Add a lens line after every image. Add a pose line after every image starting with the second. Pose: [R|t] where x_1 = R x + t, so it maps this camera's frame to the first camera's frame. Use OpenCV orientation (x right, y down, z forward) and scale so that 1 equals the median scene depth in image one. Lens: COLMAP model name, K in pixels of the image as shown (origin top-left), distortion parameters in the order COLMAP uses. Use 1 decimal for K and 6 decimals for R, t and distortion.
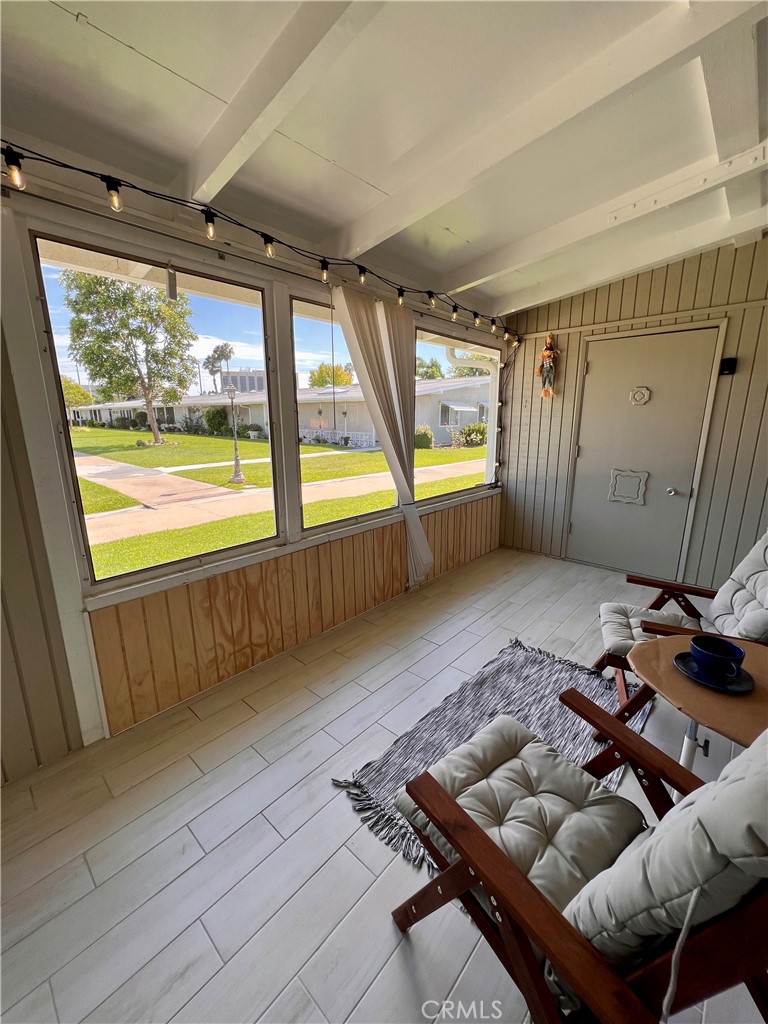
lens RADIAL K [[408.3, 0, 390.4], [0, 408.3, 508.4], [0, 0, 1]] dist [-0.001211, 0.000094]
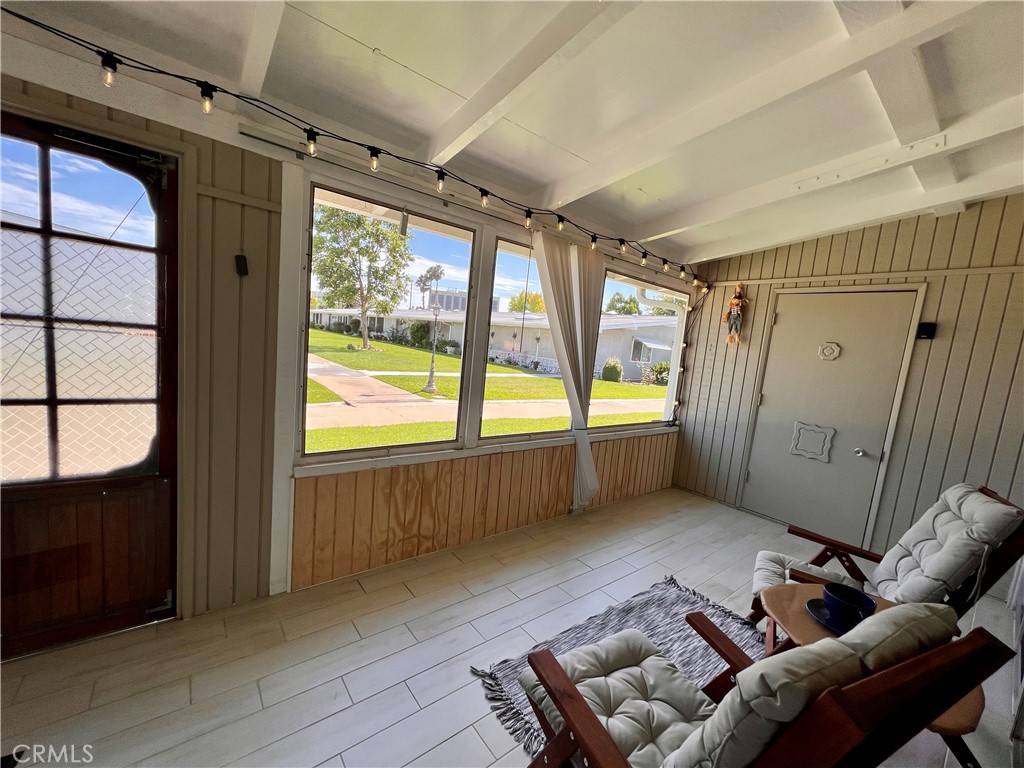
lens RADIAL K [[408.3, 0, 518.2], [0, 408.3, 389.0], [0, 0, 1]] dist [-0.001211, 0.000094]
pose [[0.982472, 0.116948, -0.145163, 0.033447], [-0.132176, 0.986160, -0.100091, 0.018842], [0.131448, 0.117523, 0.984332, -0.088235]]
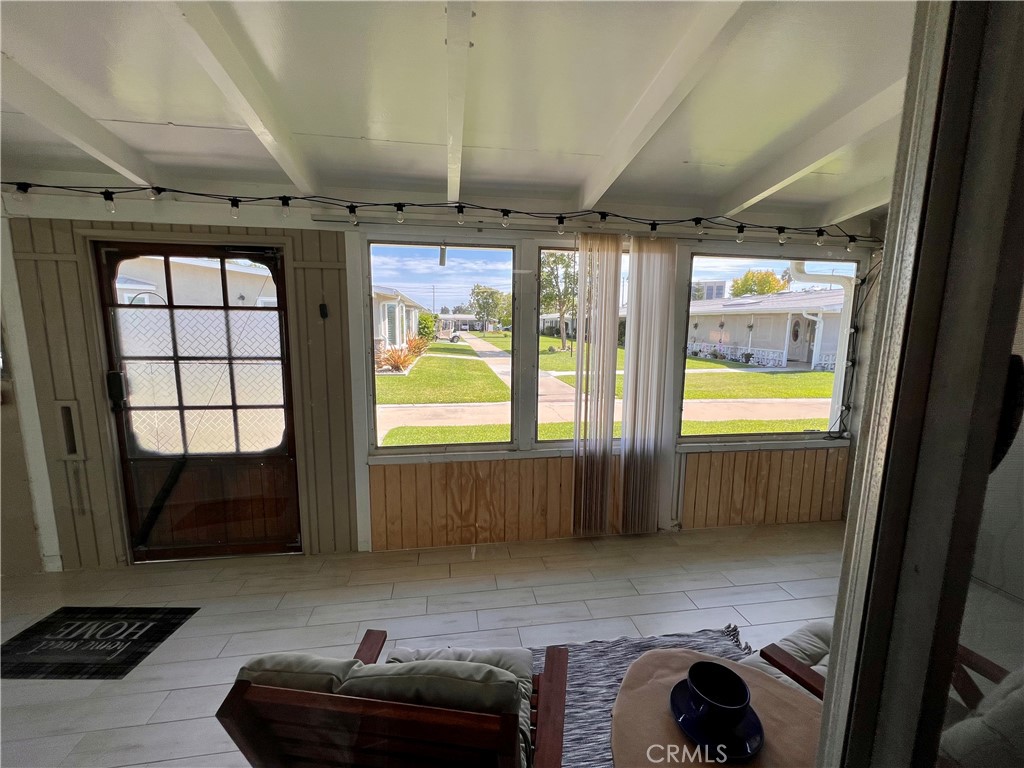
lens RADIAL K [[408.3, 0, 508.2], [0, 408.3, 380.9], [0, 0, 1]] dist [-0.001211, 0.000094]
pose [[0.774333, 0.096116, -0.625435, 0.440145], [-0.151435, 0.987823, -0.035680, -0.065527], [0.614390, 0.122341, 0.779460, 0.041711]]
